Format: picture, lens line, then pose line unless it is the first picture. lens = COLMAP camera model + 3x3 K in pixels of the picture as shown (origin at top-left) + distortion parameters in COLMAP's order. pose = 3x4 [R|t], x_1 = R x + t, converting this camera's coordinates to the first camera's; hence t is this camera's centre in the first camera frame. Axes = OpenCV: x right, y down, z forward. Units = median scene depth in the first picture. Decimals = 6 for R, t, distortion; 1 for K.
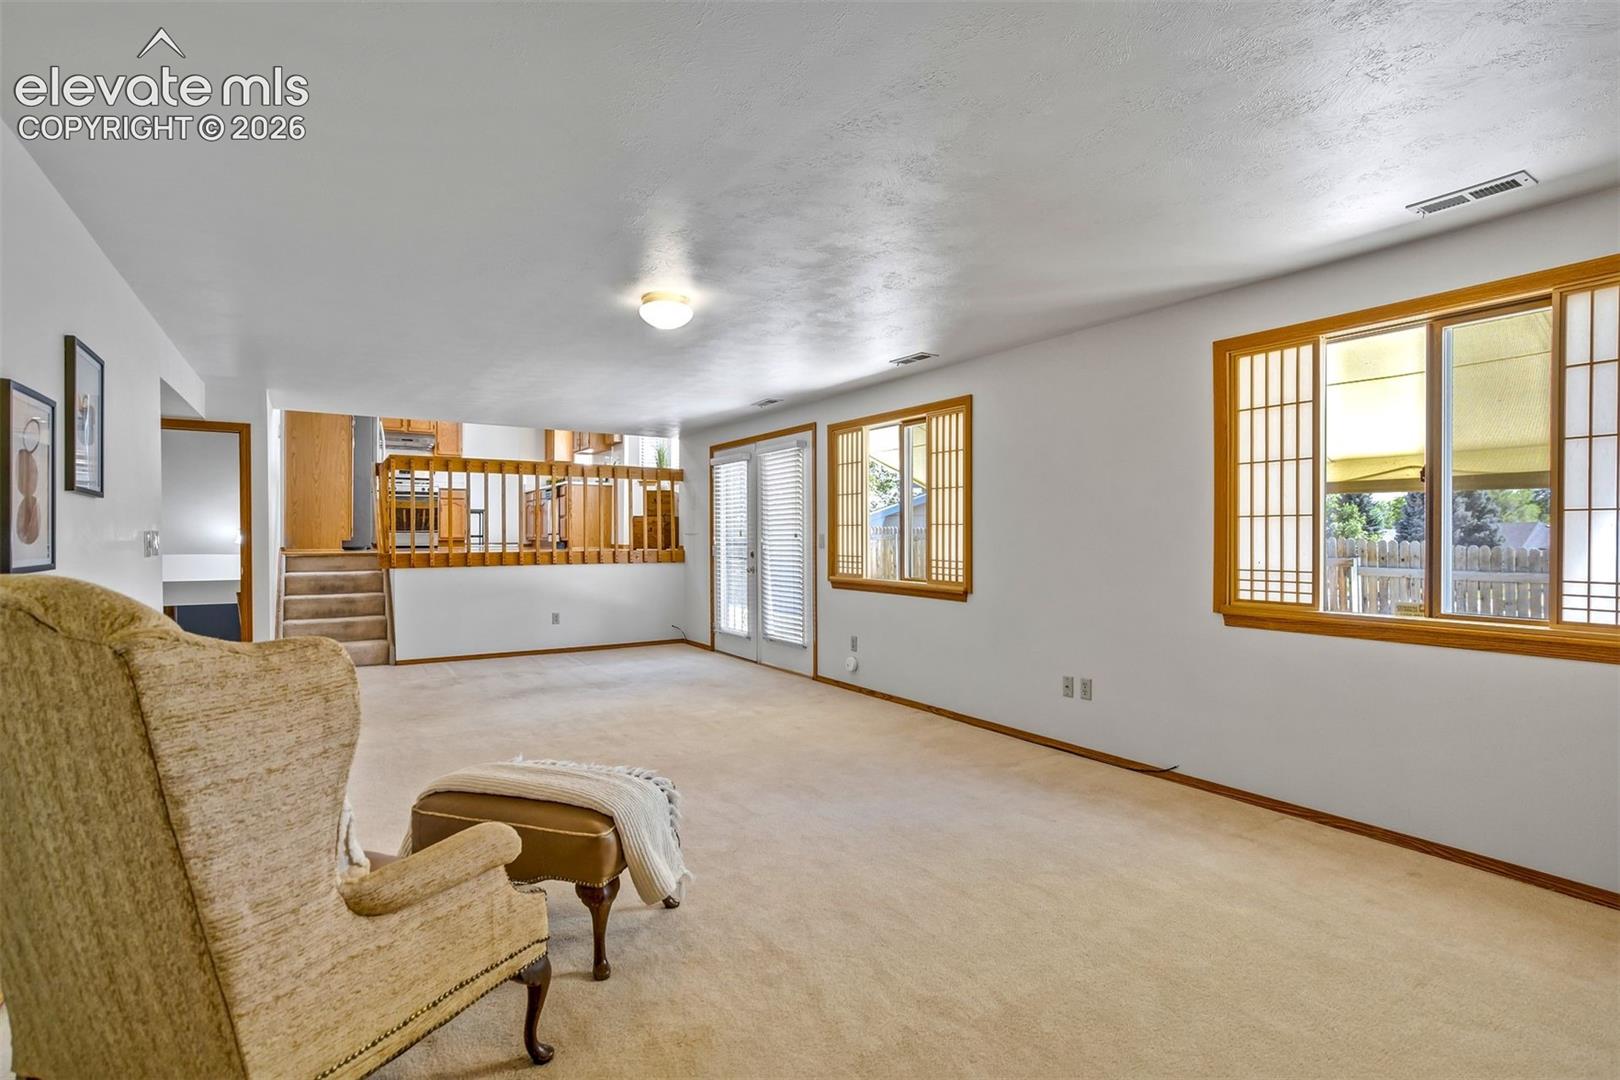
lens RADIAL K [[762.5, 0, 807.2], [0, 762.5, 542.5], [0, 0, 1]] dist [-0.027412, 0.004741]
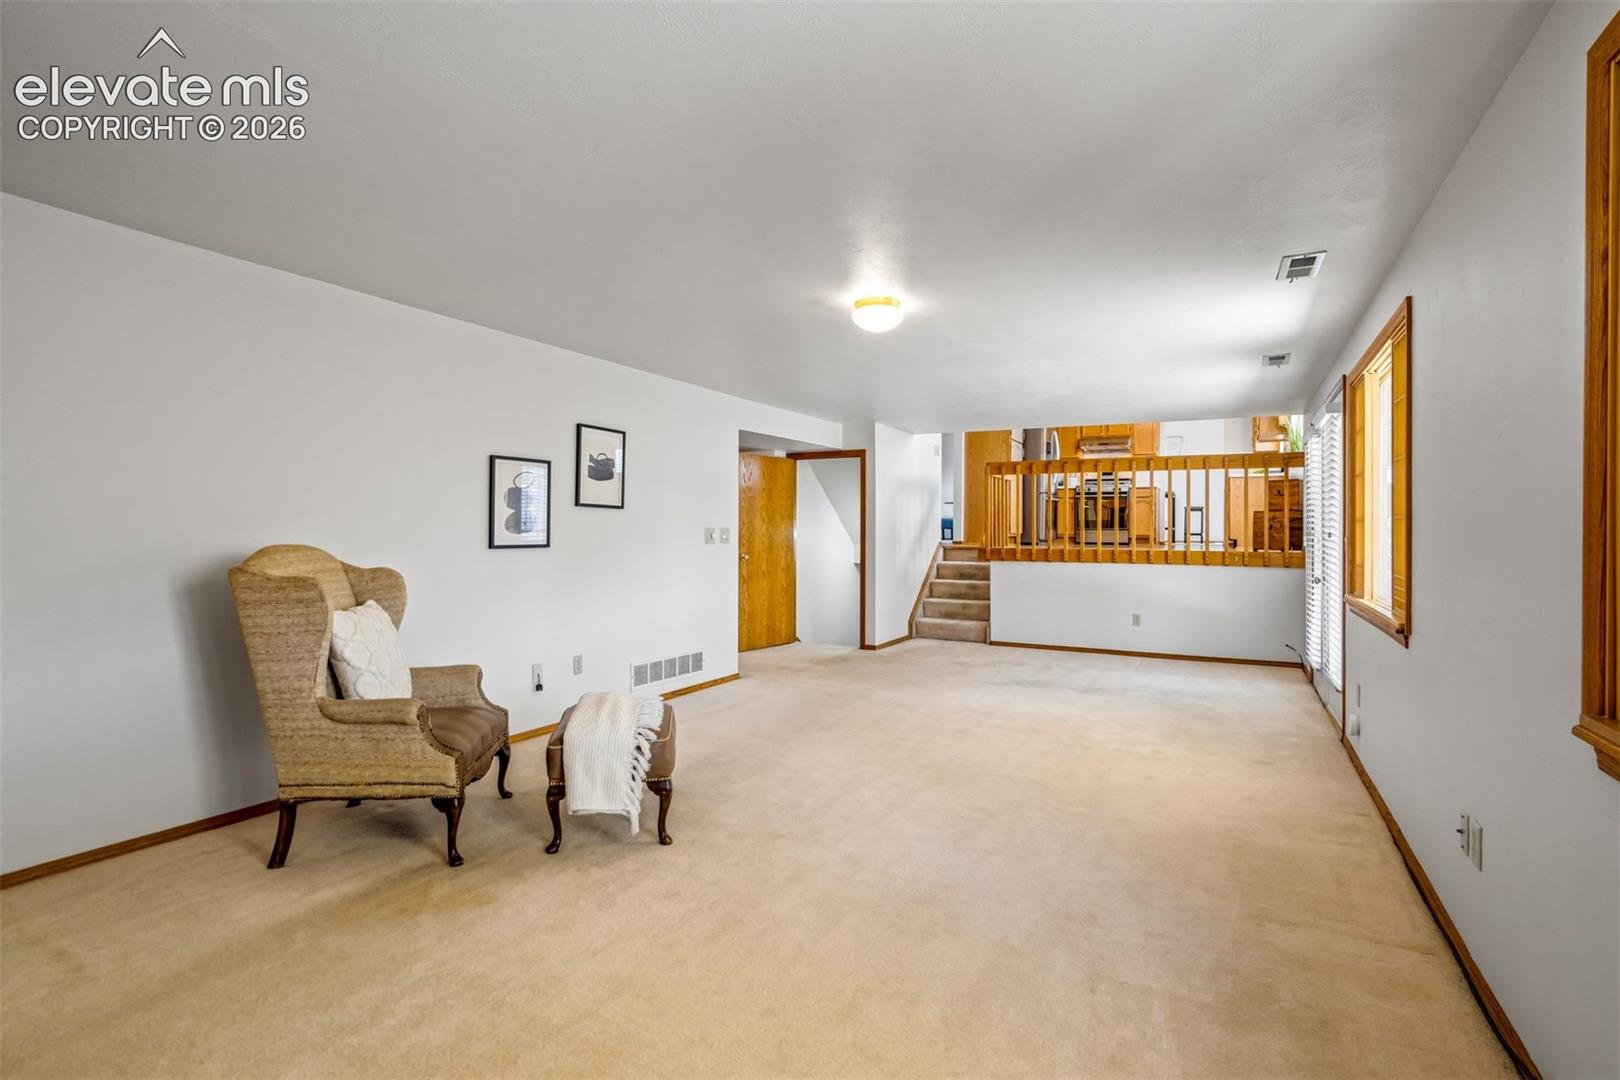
lens RADIAL K [[762.5, 0, 850.0], [0, 762.5, 527.7], [0, 0, 1]] dist [-0.027412, 0.004741]
pose [[0.483643, -0.000288, -0.875265, 0.345694], [-0.014417, 0.999862, -0.008295, -0.003379], [0.875146, 0.016631, 0.483572, 0.230799]]
